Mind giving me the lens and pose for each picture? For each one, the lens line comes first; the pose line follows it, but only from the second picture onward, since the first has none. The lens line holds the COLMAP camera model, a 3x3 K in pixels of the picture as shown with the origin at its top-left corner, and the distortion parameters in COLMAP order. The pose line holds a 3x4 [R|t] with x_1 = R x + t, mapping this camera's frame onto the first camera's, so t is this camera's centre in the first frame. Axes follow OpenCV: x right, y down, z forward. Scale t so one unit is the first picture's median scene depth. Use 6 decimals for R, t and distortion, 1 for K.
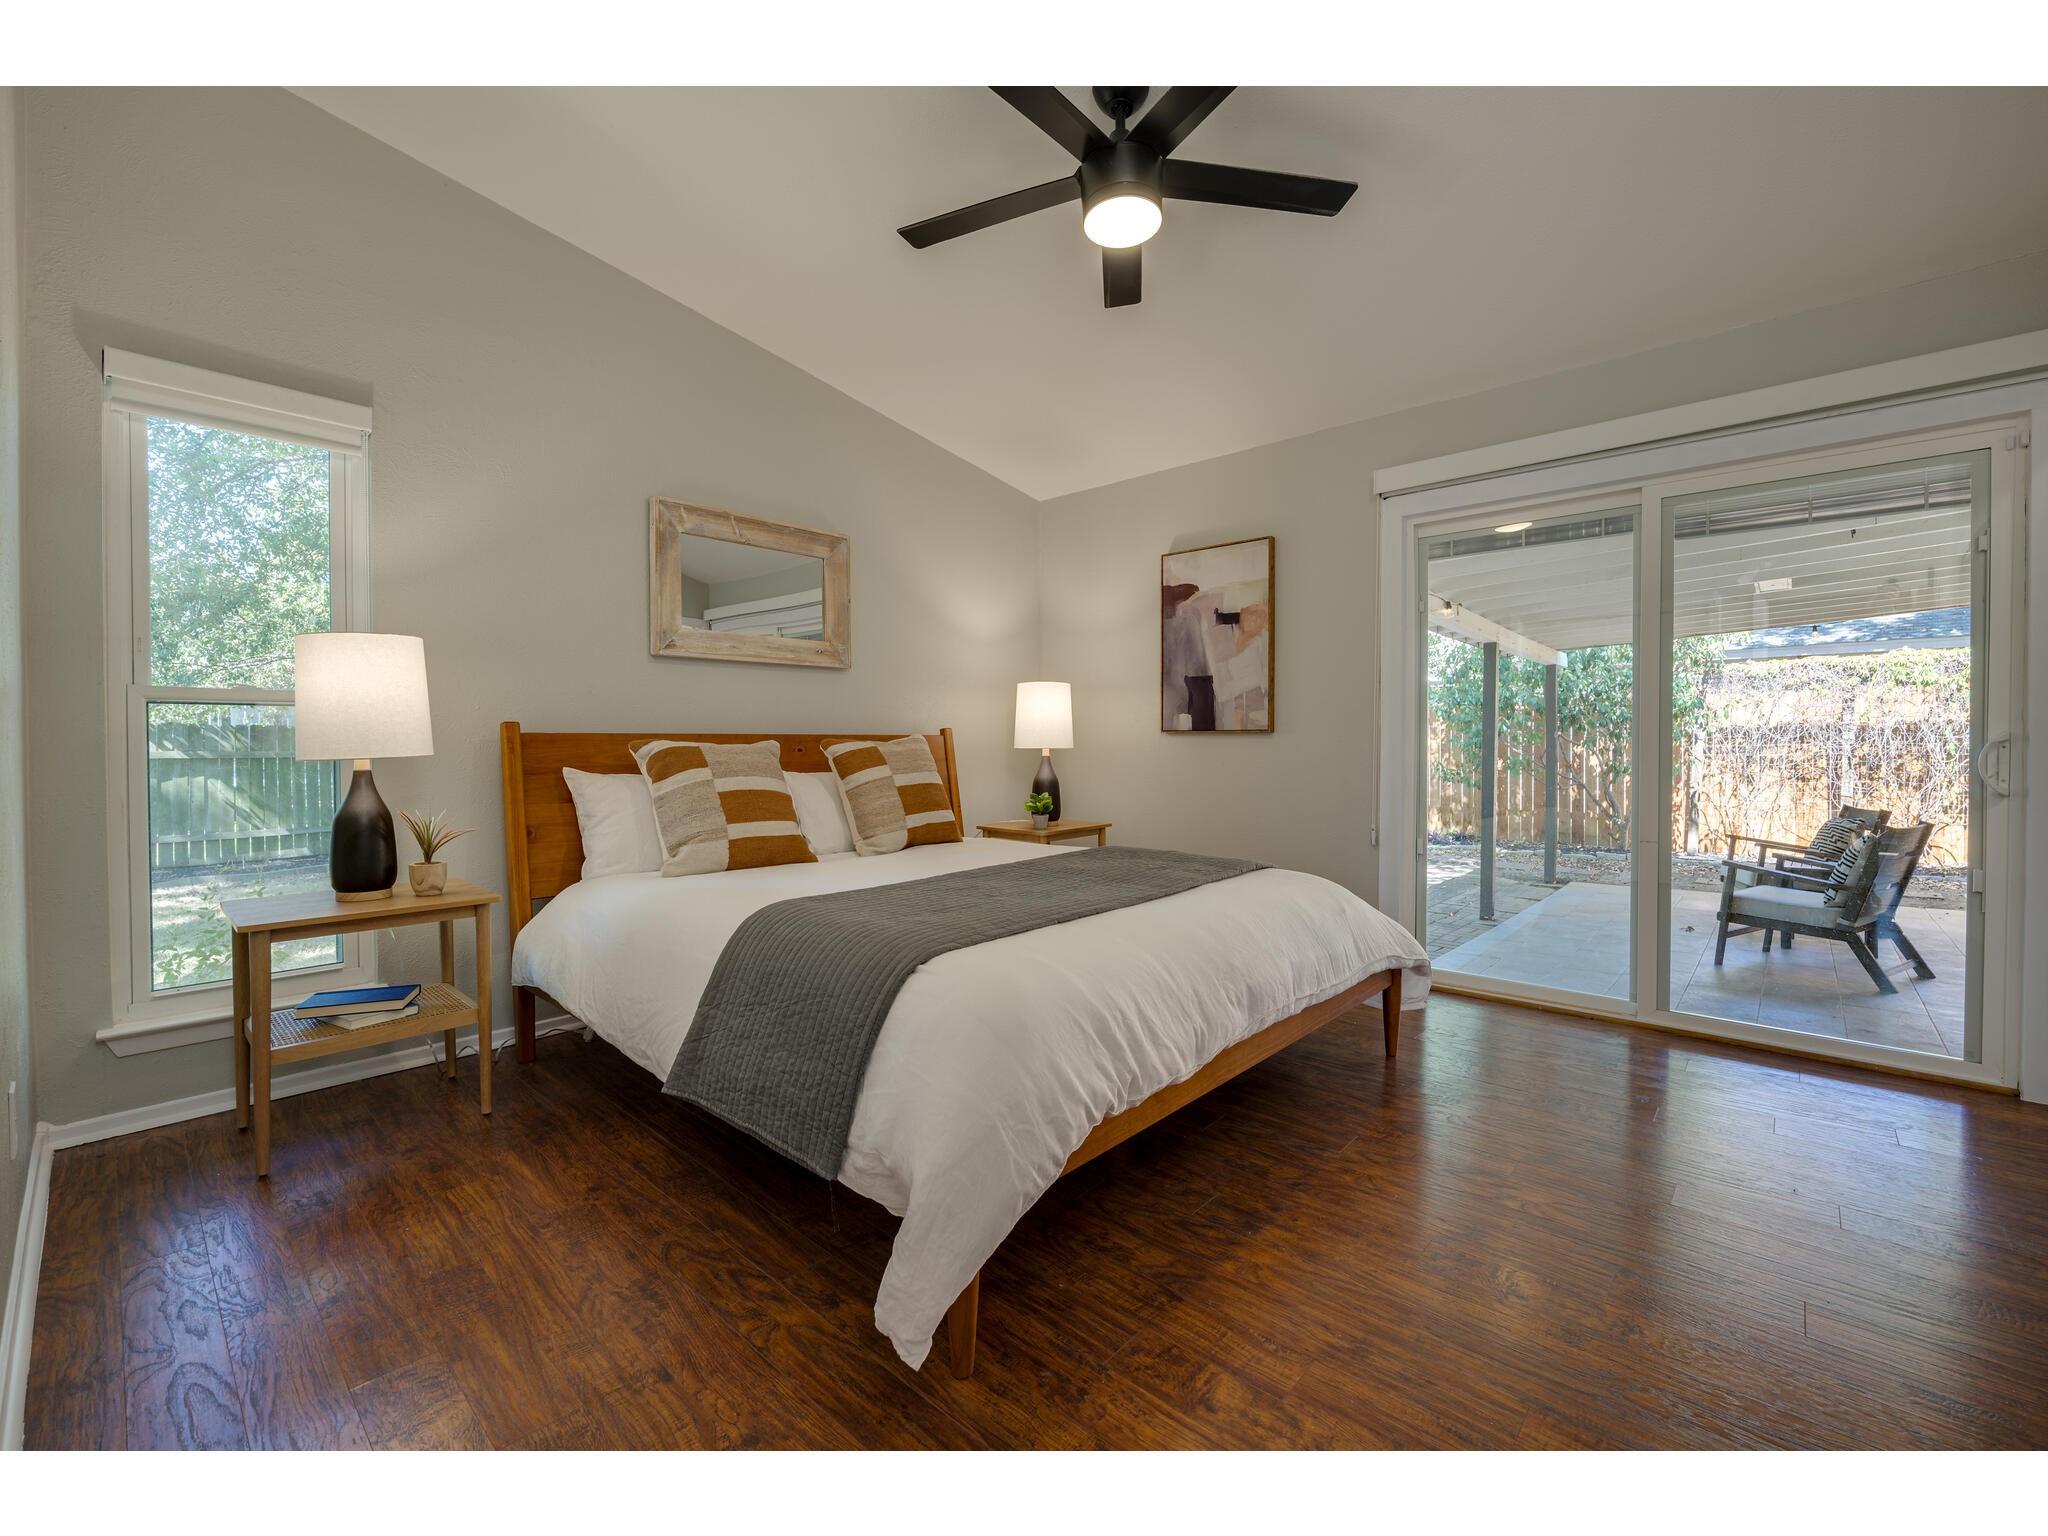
lens RADIAL K [[850.6, 0, 1021.9], [0, 850.6, 759.8], [0, 0, 1]] dist [-0.008429, -0.000121]
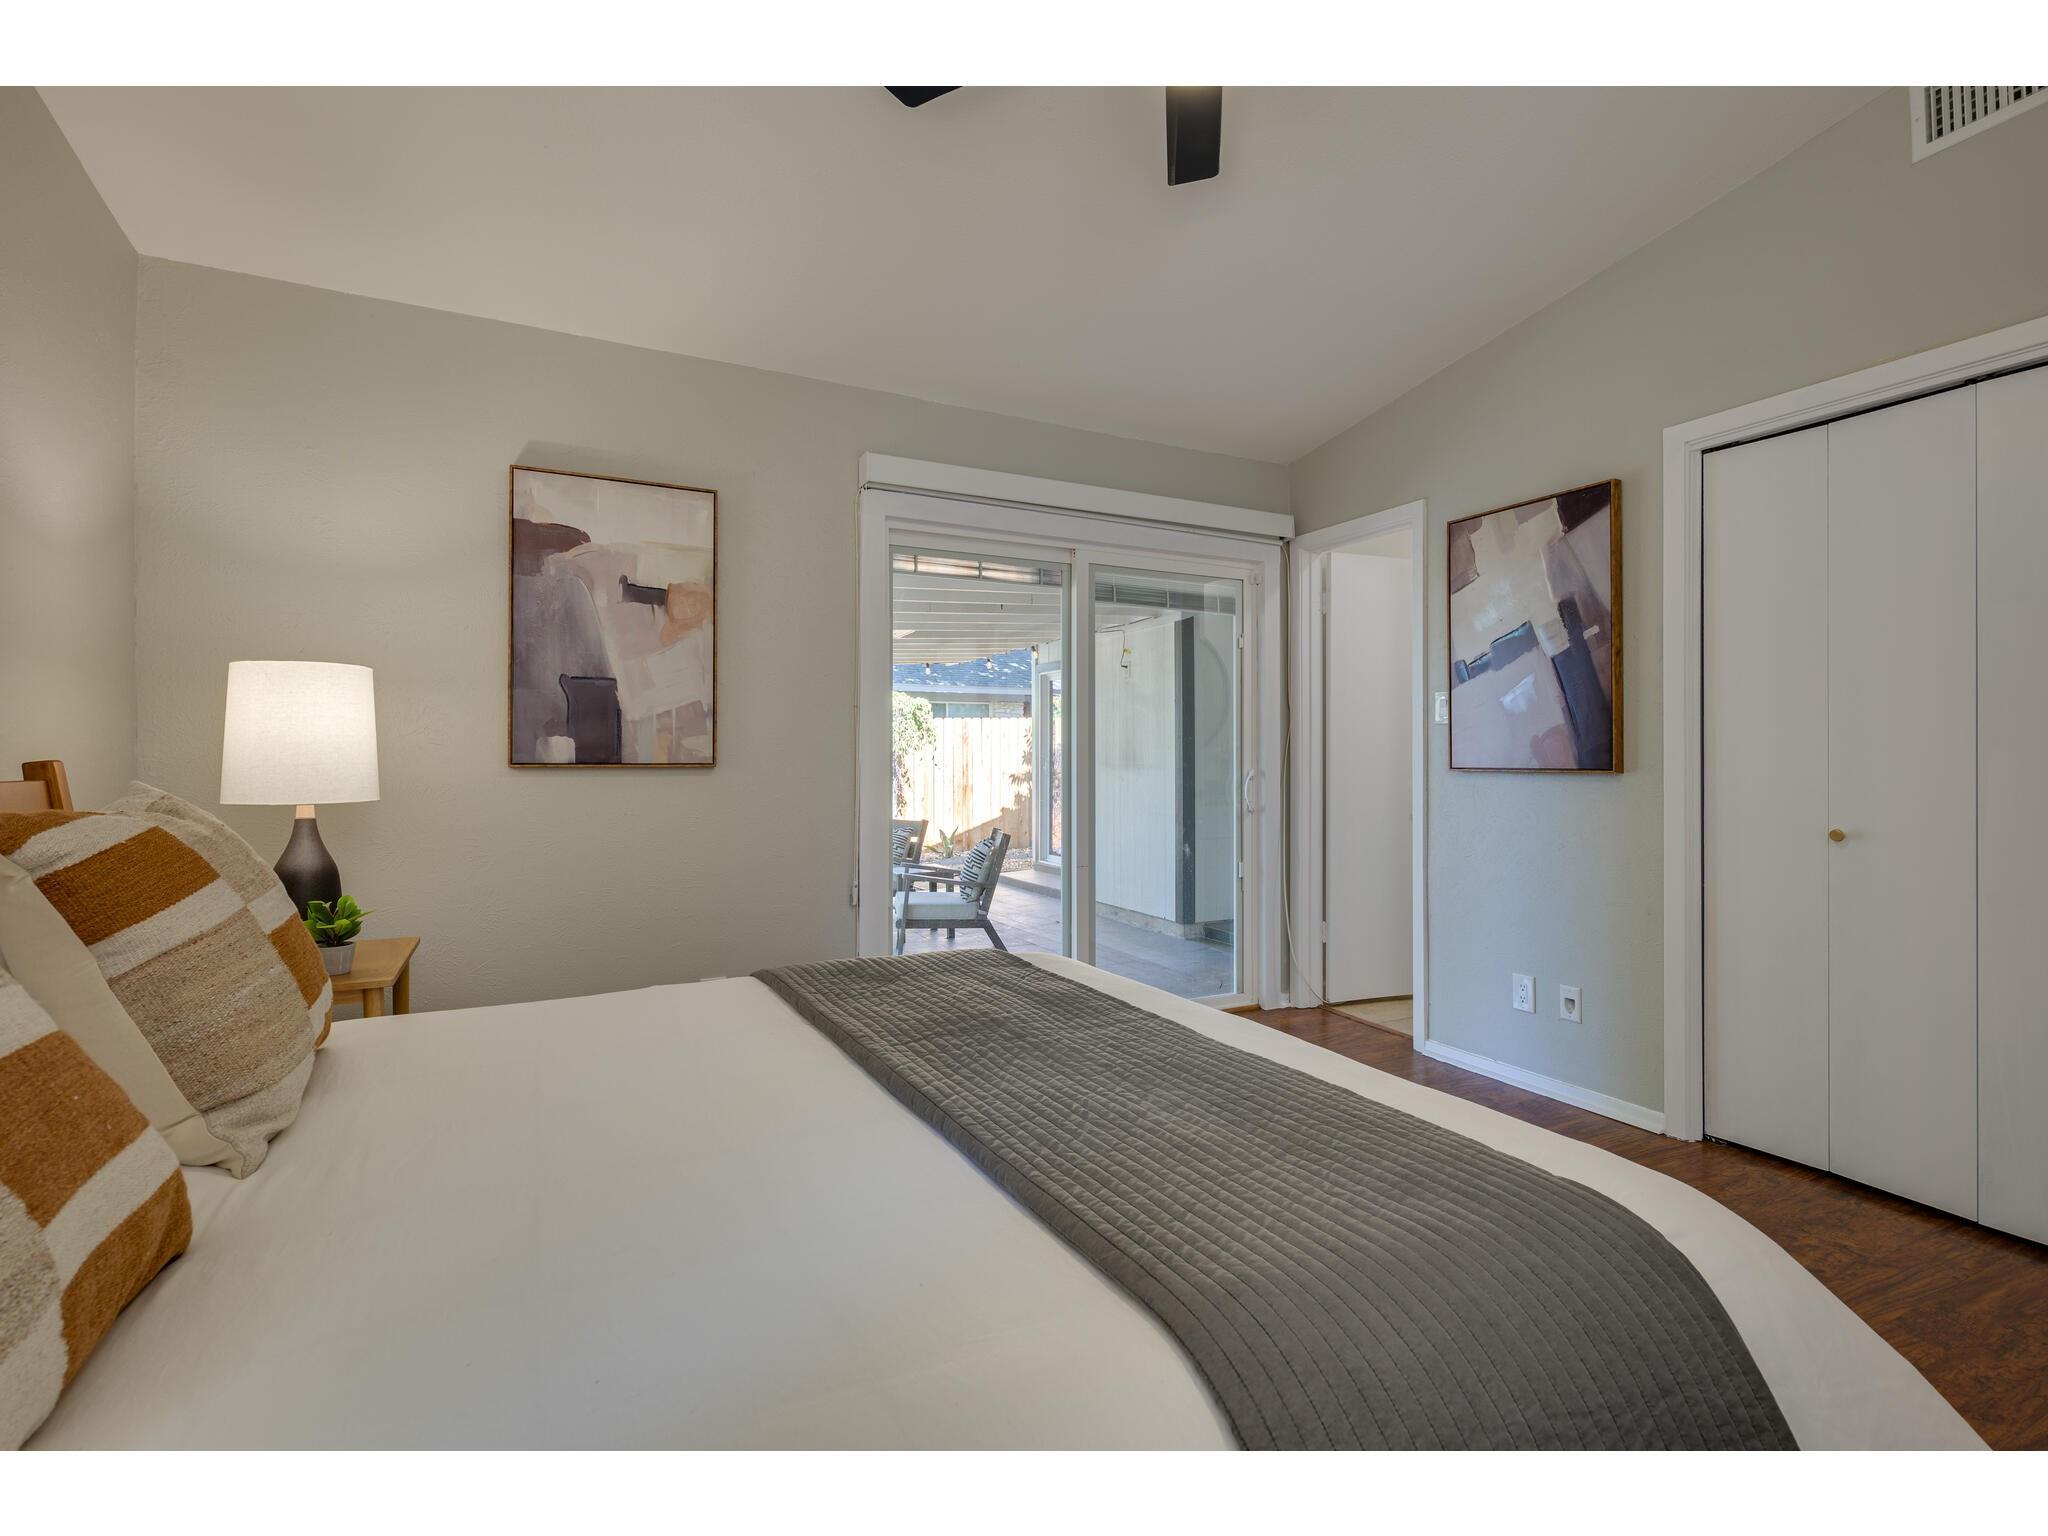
lens RADIAL K [[952.1, 0, 1013.3], [0, 952.1, 744.1], [0, 0, 1]] dist [-0.000179, 0.000038]
pose [[0.352303, 0.011375, 0.935817, -0.415795], [0.017734, 0.999665, -0.018827, -0.036458], [-0.935718, 0.023229, 0.351984, 0.560651]]
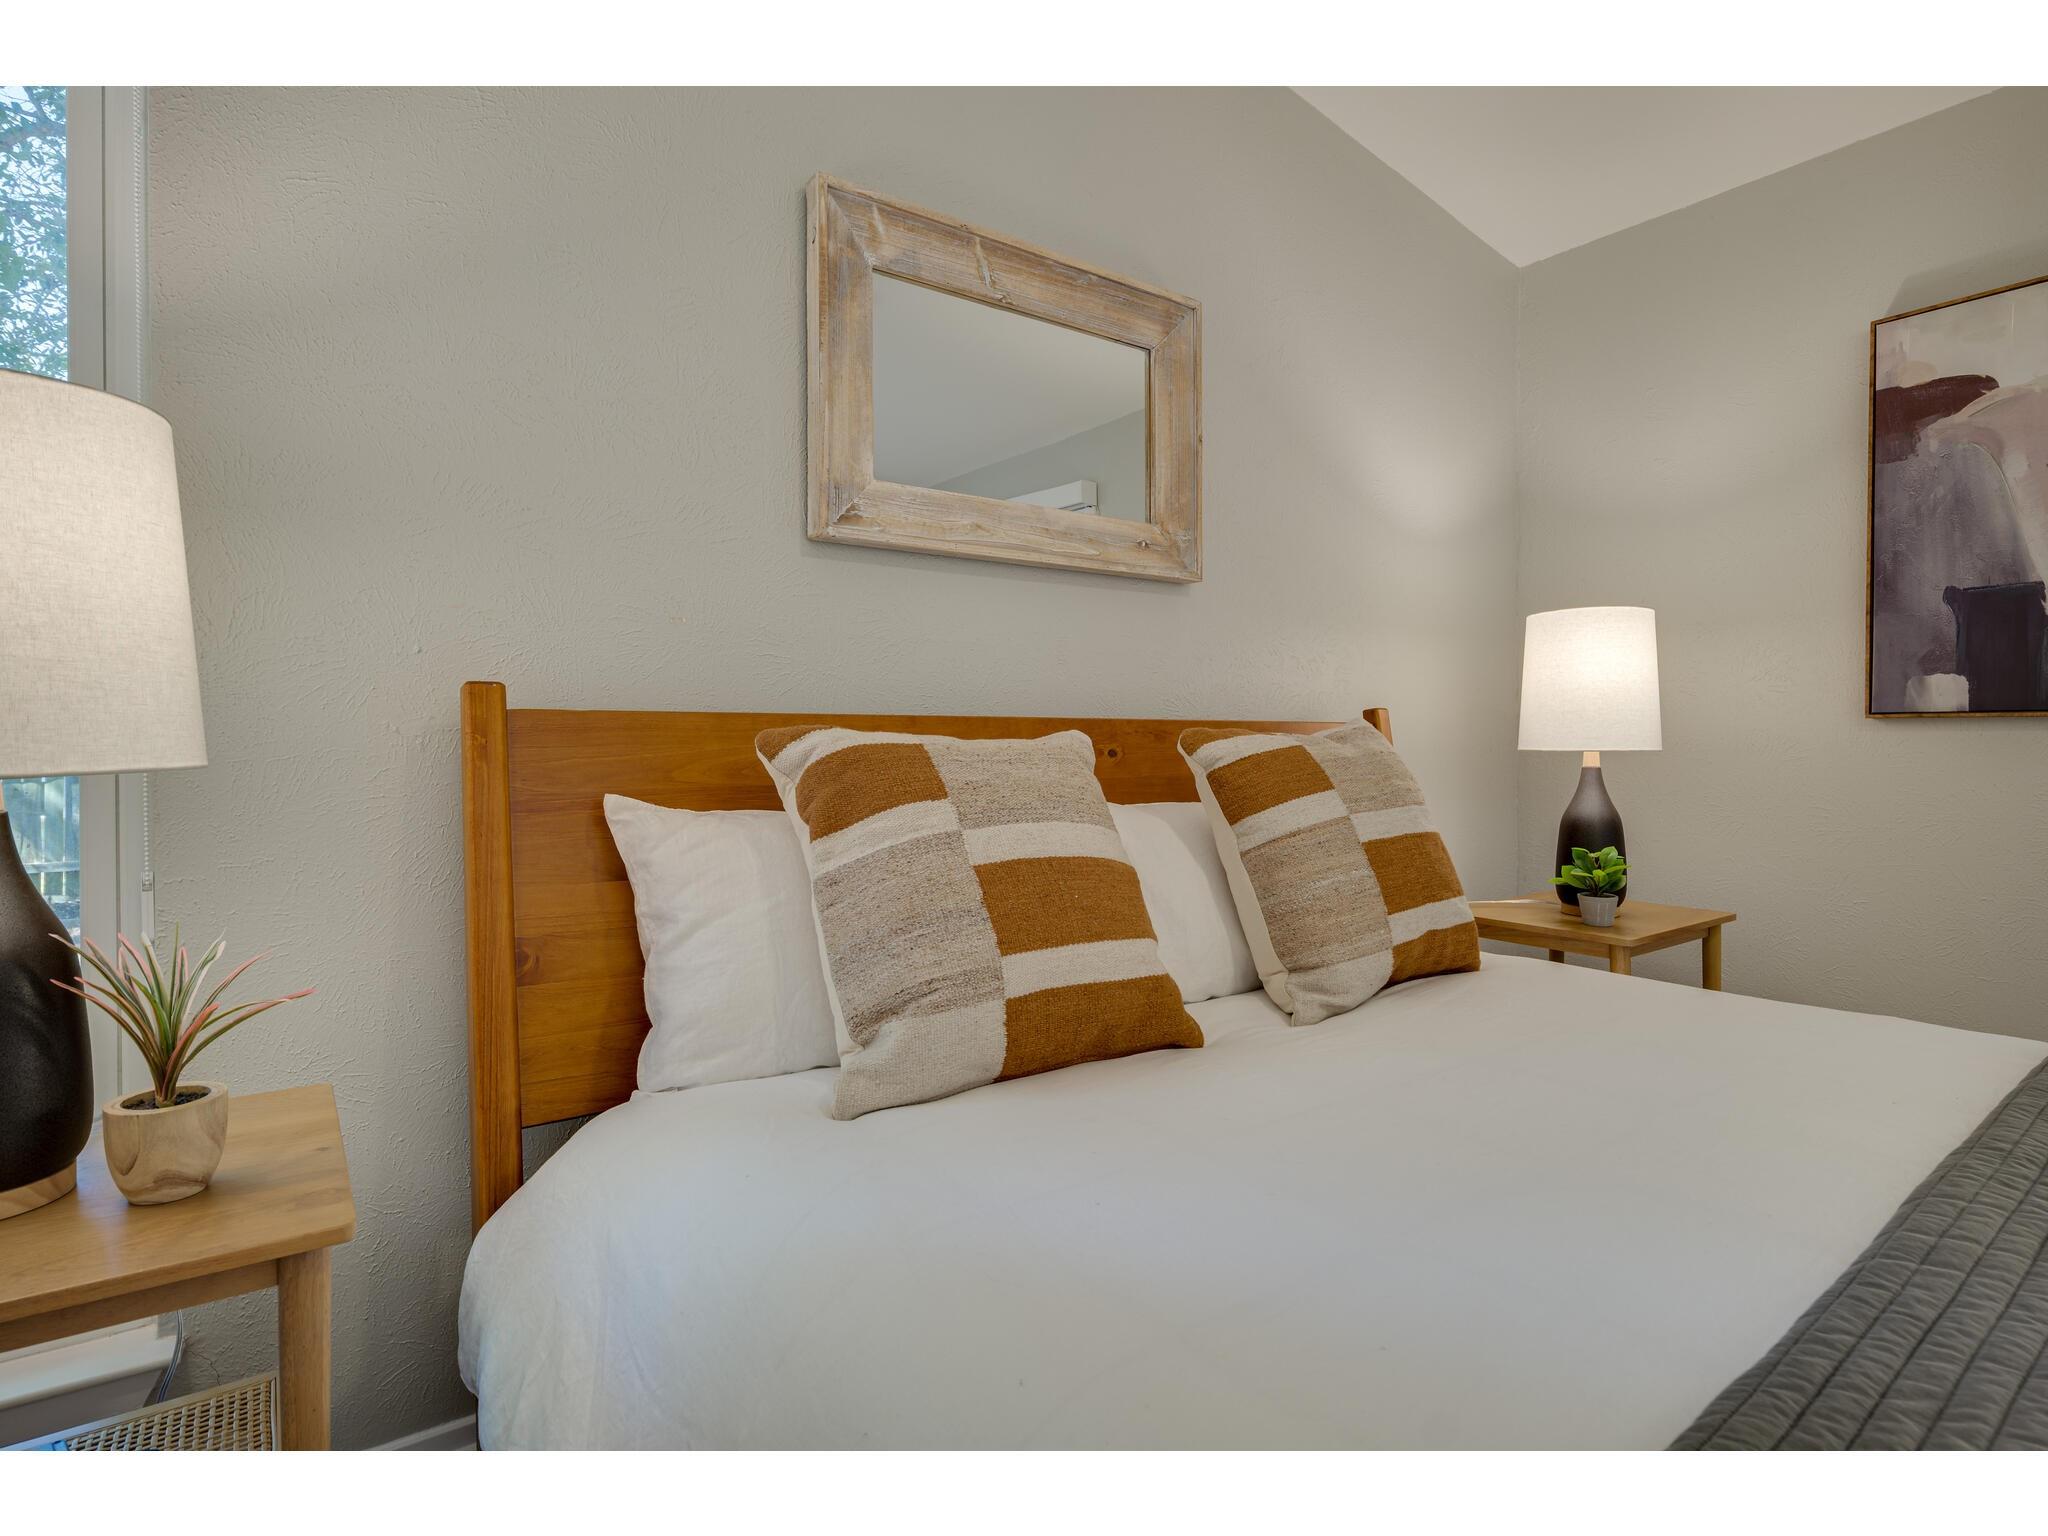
lens RADIAL K [[1043.0, 0, 1027.0], [0, 1043.0, 754.9], [0, 0, 1]] dist [-0.001362, -0.001117]
pose [[0.980443, 0.004853, -0.196743, -0.208033], [-0.006228, 0.999960, -0.006373, -0.007039], [0.196705, 0.007474, 0.980434, 0.469398]]
